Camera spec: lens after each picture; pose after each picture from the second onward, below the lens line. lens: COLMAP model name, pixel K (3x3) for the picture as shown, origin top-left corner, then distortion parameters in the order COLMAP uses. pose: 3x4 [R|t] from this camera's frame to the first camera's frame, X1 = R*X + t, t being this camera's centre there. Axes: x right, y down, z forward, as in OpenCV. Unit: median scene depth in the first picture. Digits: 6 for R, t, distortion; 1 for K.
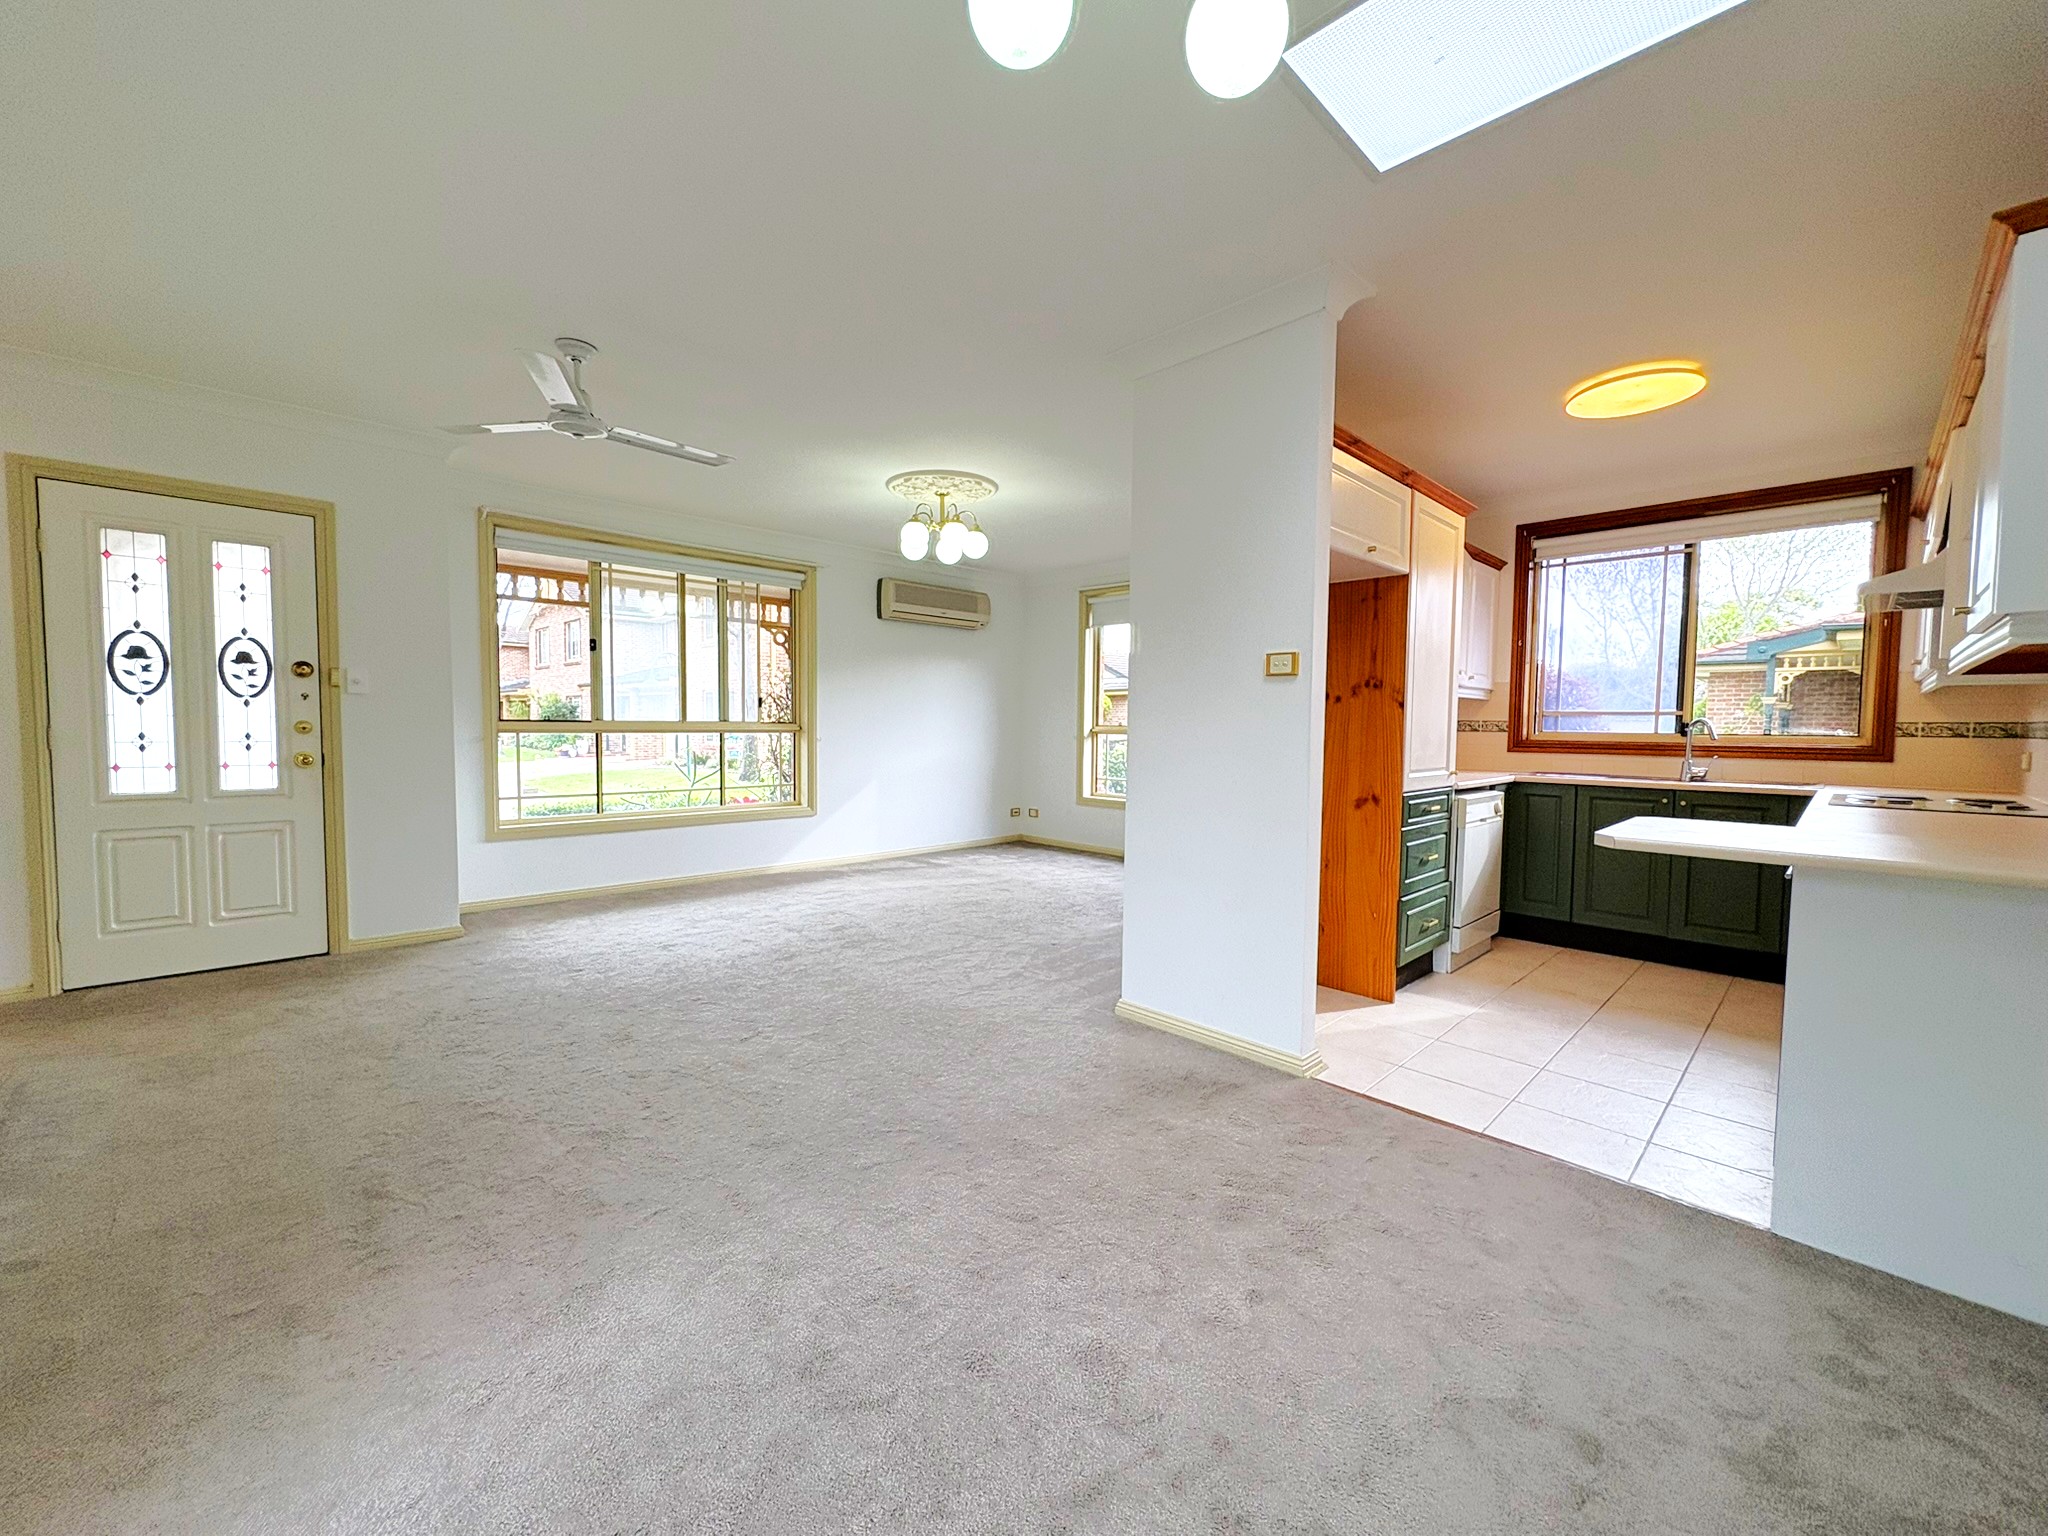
lens RADIAL K [[816.9, 0, 1024.0], [0, 816.9, 768.0], [0, 0, 1]] dist [-0.000622, 0.000264]
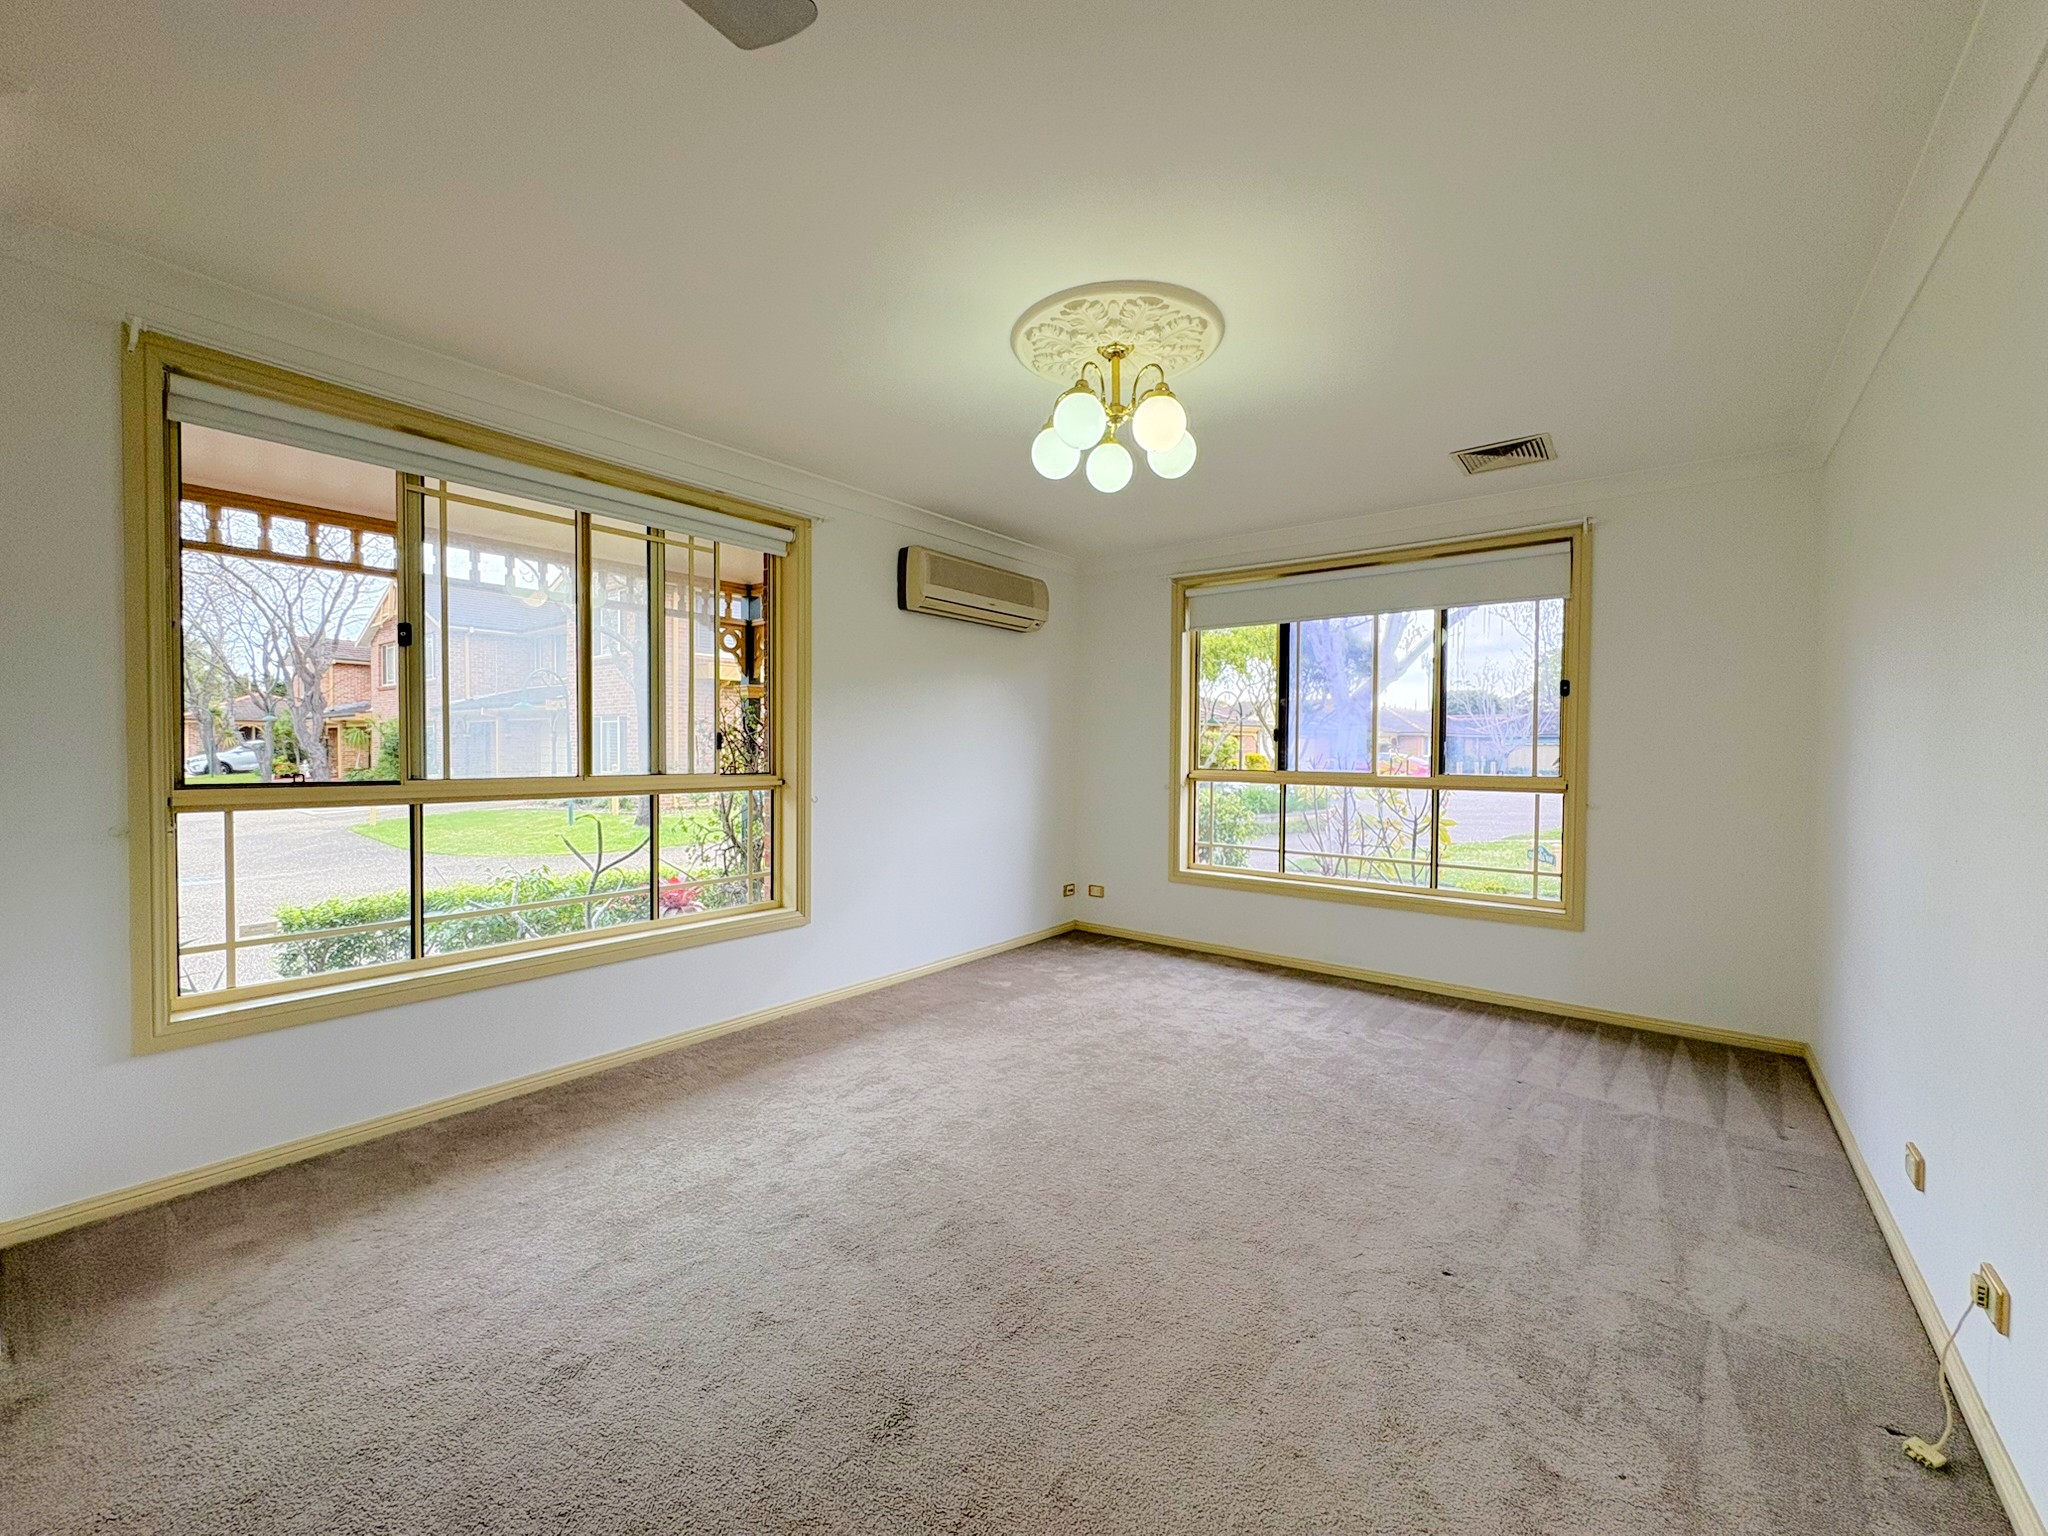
lens RADIAL K [[816.9, 0, 1024.0], [0, 816.9, 768.0], [0, 0, 1]] dist [-0.000622, 0.000264]
pose [[0.992397, -0.006558, 0.122904, -0.185044], [0.010248, 0.999515, -0.029418, -0.042913], [-0.122652, 0.030454, 0.991982, 0.403023]]
